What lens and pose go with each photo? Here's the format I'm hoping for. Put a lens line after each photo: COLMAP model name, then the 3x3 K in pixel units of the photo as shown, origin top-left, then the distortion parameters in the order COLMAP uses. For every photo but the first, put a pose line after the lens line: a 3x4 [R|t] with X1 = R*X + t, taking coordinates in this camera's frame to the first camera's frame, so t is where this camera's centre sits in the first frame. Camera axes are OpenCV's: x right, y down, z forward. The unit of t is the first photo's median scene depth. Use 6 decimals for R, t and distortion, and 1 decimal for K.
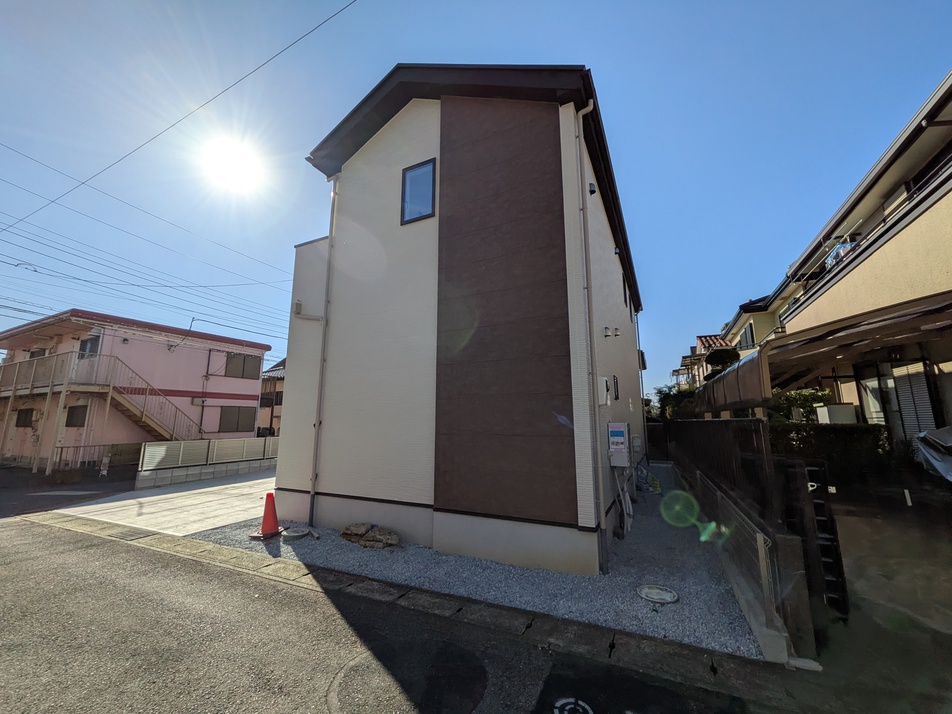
lens RADIAL K [[376.2, 0, 477.4], [0, 376.2, 353.4], [0, 0, 1]] dist [-0.000734, 0.000291]
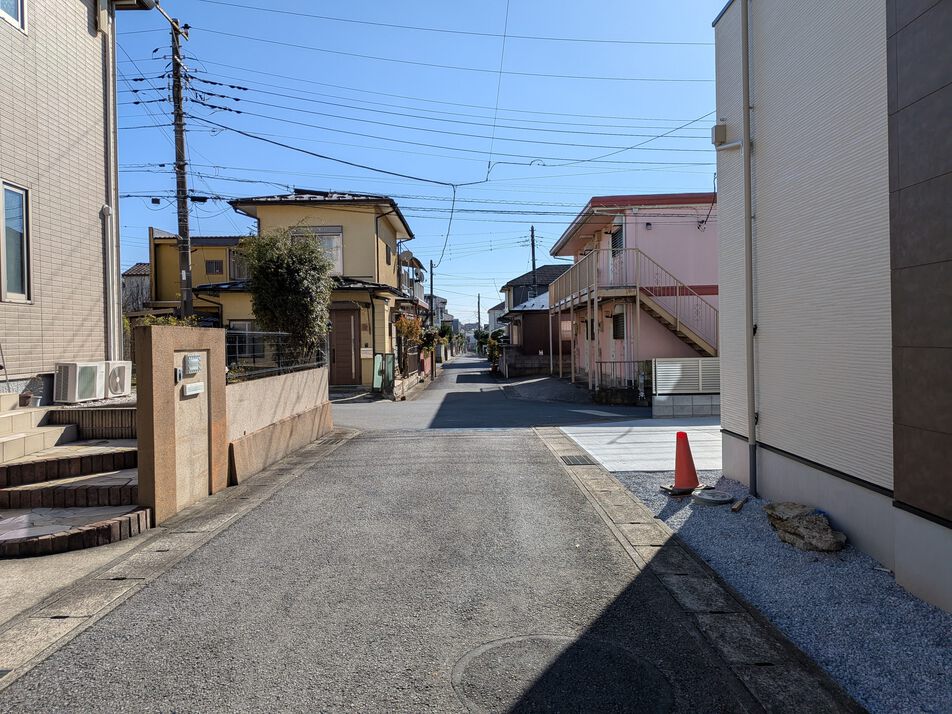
lens RADIAL K [[682.0, 0, 466.3], [0, 682.0, 336.5], [0, 0, 1]] dist [0.087083, -0.140163]
pose [[0.423444, -0.009627, -0.905871, 0.411681], [0.179951, 0.980911, 0.073693, 0.047185], [0.887870, -0.194217, 0.417094, 0.188858]]
